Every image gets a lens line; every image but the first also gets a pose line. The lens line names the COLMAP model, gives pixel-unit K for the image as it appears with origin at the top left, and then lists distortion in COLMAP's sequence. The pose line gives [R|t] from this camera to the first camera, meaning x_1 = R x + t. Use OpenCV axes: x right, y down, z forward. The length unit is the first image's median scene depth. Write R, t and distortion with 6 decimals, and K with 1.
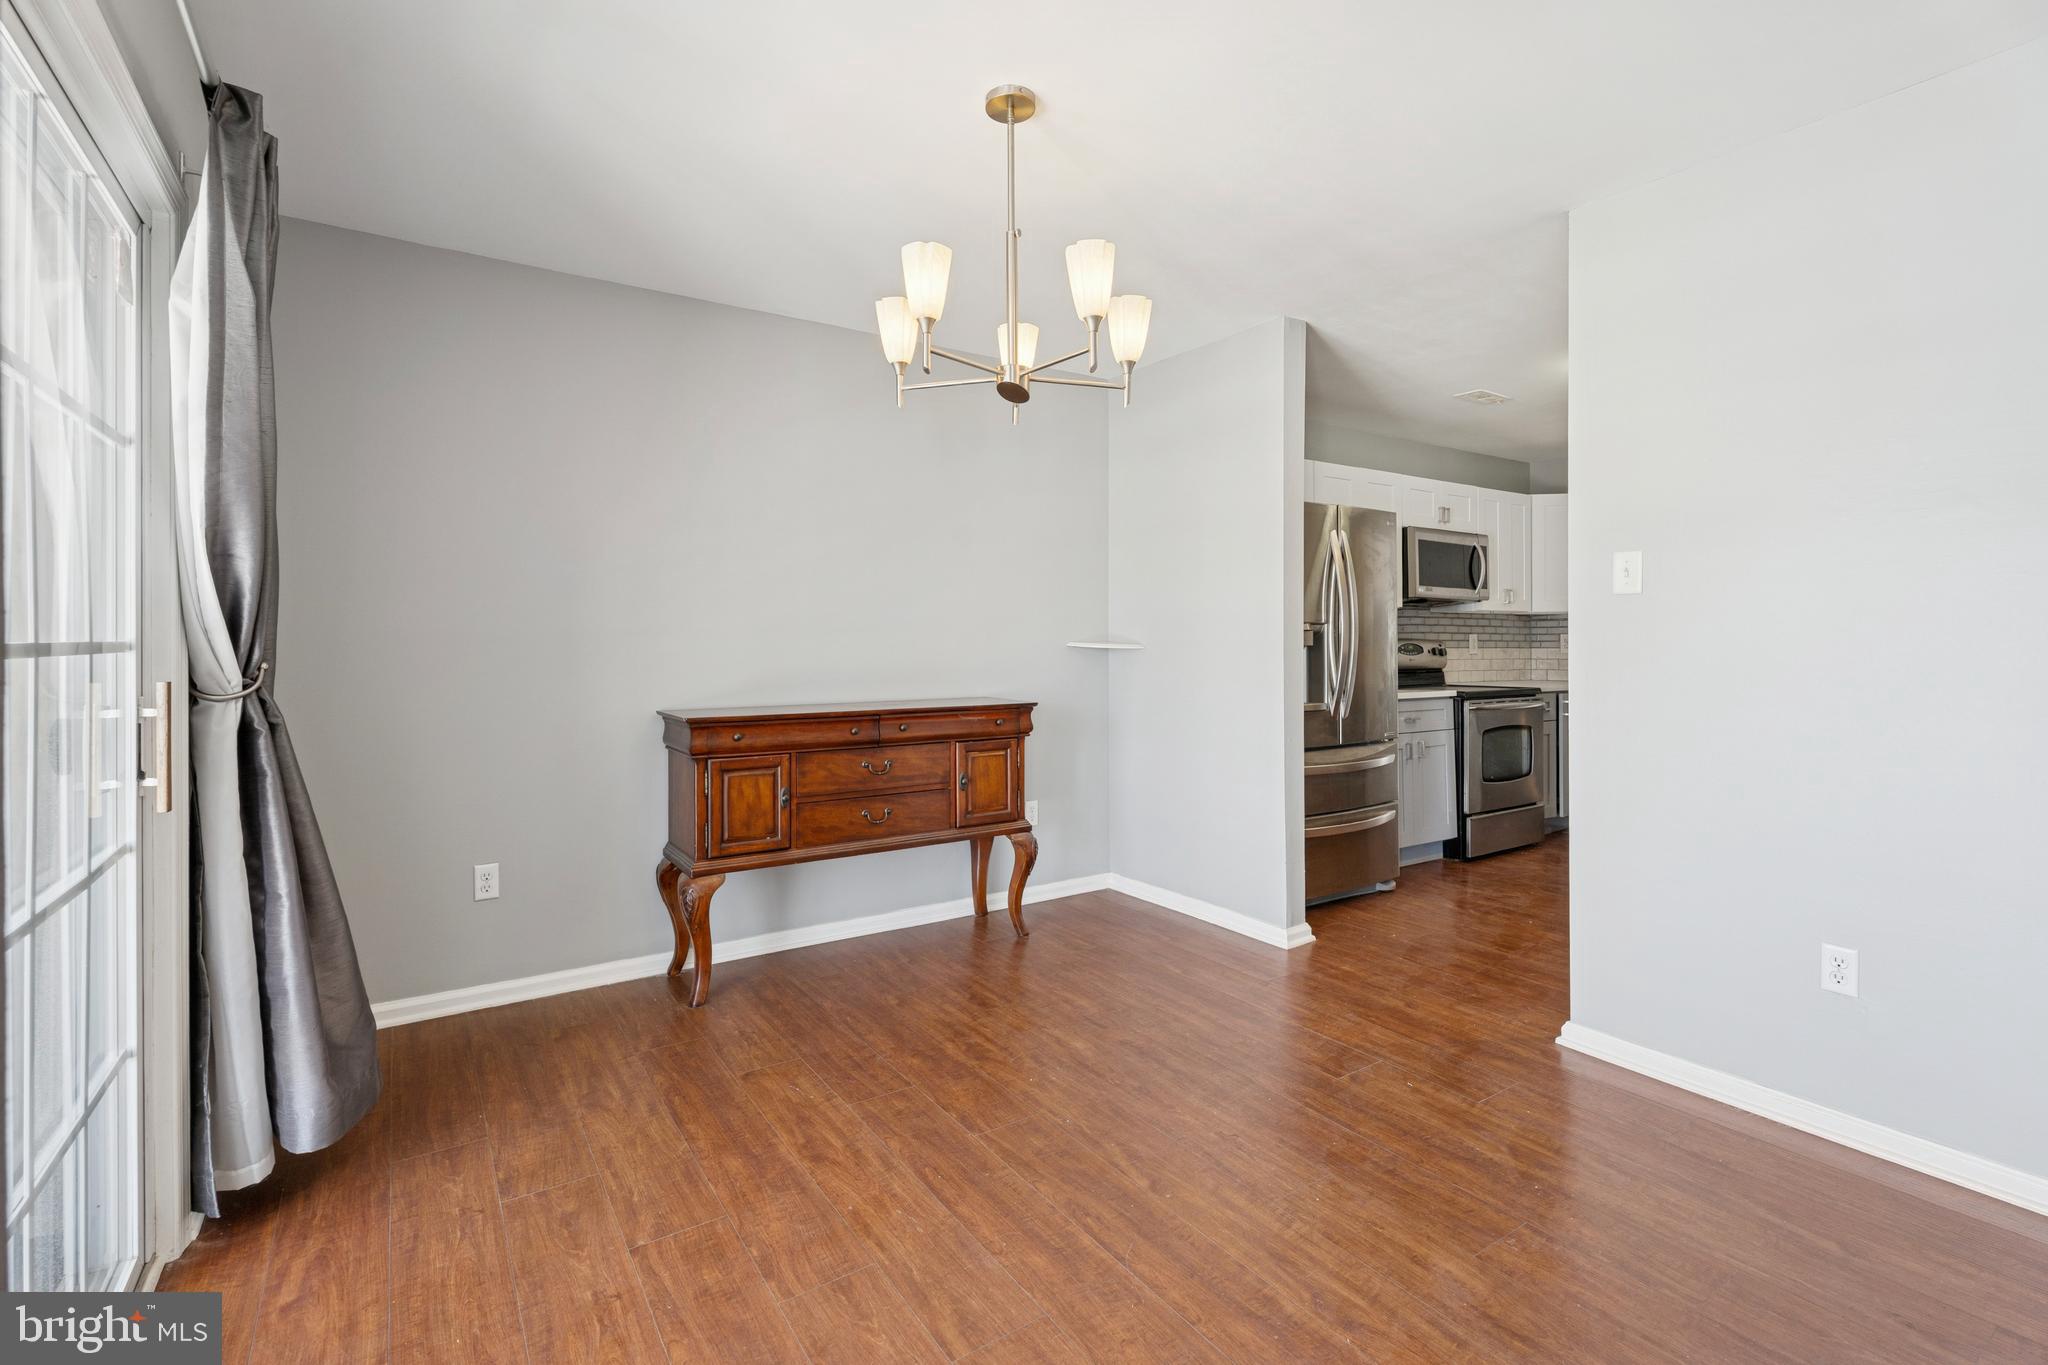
lens RADIAL K [[926.1, 0, 1018.6], [0, 926.1, 647.4], [0, 0, 1]] dist [-0.002685, 0.000761]
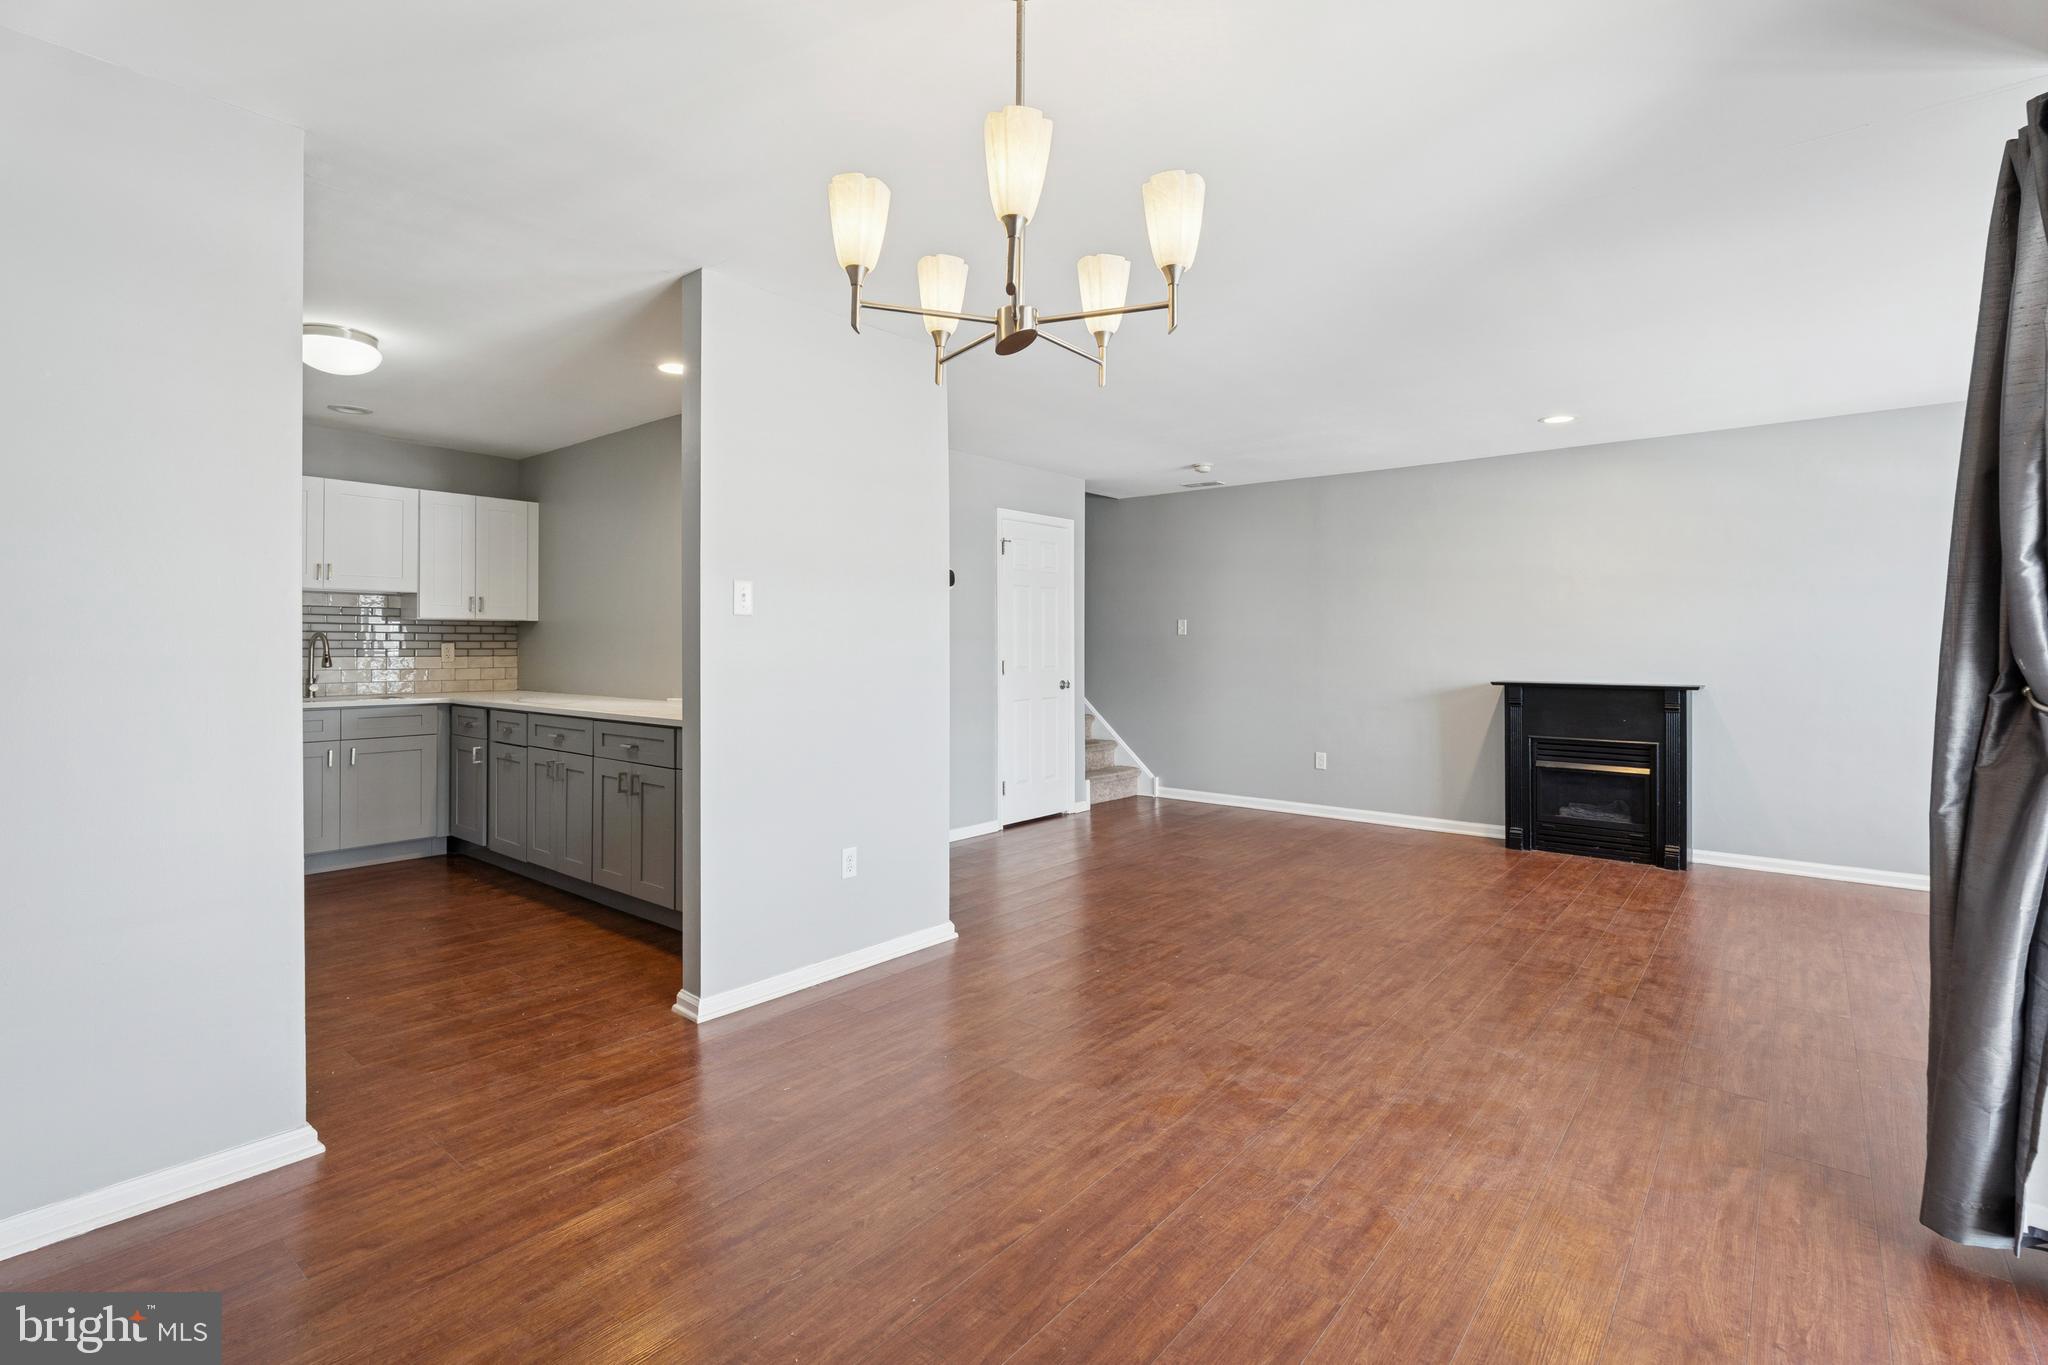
lens RADIAL K [[959.3, 0, 1019.1], [0, 959.3, 647.3], [0, 0, 1]] dist [0.020758, 0.000179]
pose [[-0.293913, -0.003666, 0.955825, -0.508836], [0.000772, 0.999991, 0.004073, -0.015748], [-0.955832, 0.001935, -0.293908, 0.808824]]
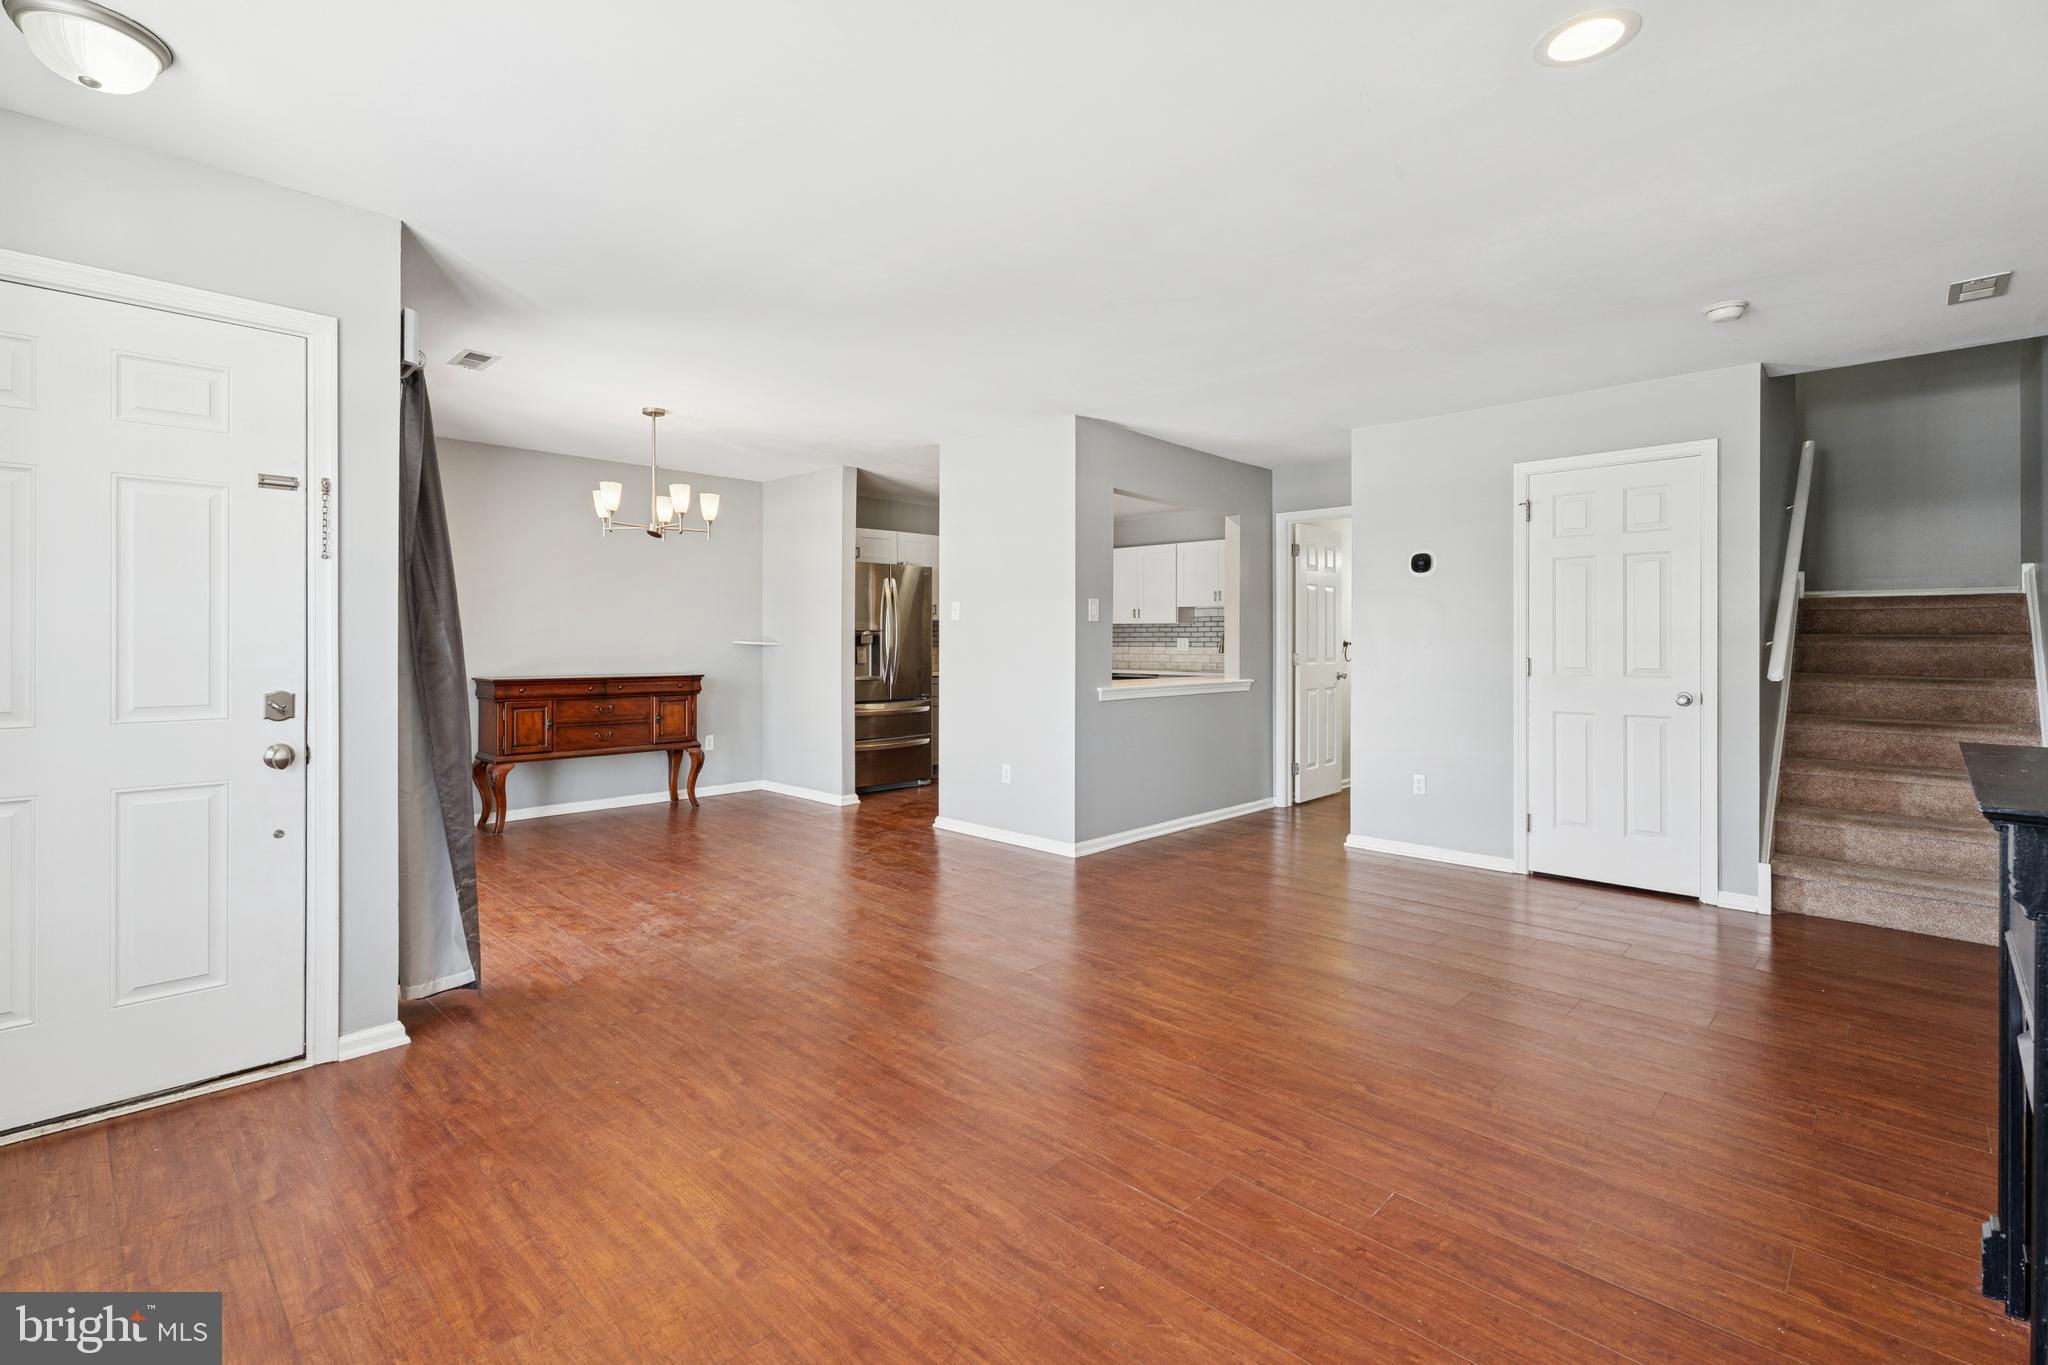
lens RADIAL K [[926.1, 0, 1018.6], [0, 926.1, 647.4], [0, 0, 1]] dist [-0.002685, 0.000761]
pose [[0.977825, 0.002998, 0.209404, 0.275333], [-0.003068, 0.999995, 0.000010, 0.005907], [-0.209403, -0.000652, 0.977829, -0.998997]]
